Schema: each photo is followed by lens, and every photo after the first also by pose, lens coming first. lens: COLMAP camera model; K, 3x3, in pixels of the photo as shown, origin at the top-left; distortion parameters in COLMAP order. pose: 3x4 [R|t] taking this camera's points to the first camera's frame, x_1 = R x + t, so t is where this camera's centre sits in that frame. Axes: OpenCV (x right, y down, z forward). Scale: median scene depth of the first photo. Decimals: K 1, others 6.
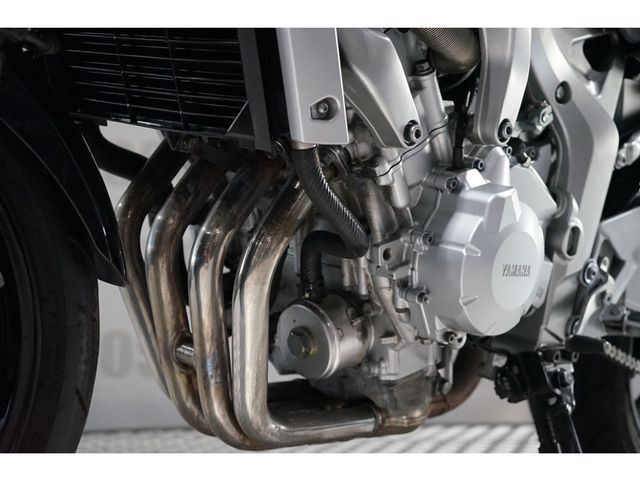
lens RADIAL K [[1025.7, 0, 320.0], [0, 1025.7, 240.0], [0, 0, 1]] dist [-0.009515, 0.095028]
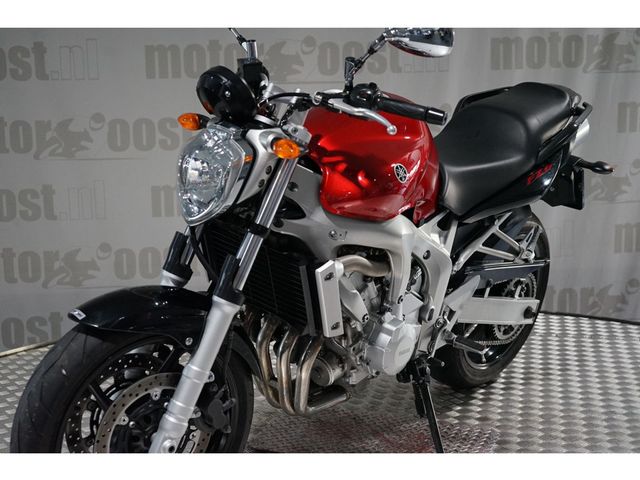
lens RADIAL K [[1025.7, 0, 320.0], [0, 1025.7, 240.0], [0, 0, 1]] dist [-0.009515, 0.095028]
pose [[0.996425, -0.030807, 0.078668, -0.203402], [0.009951, 0.967463, 0.252818, -0.859571], [-0.083897, -0.251131, 0.964310, -1.332008]]
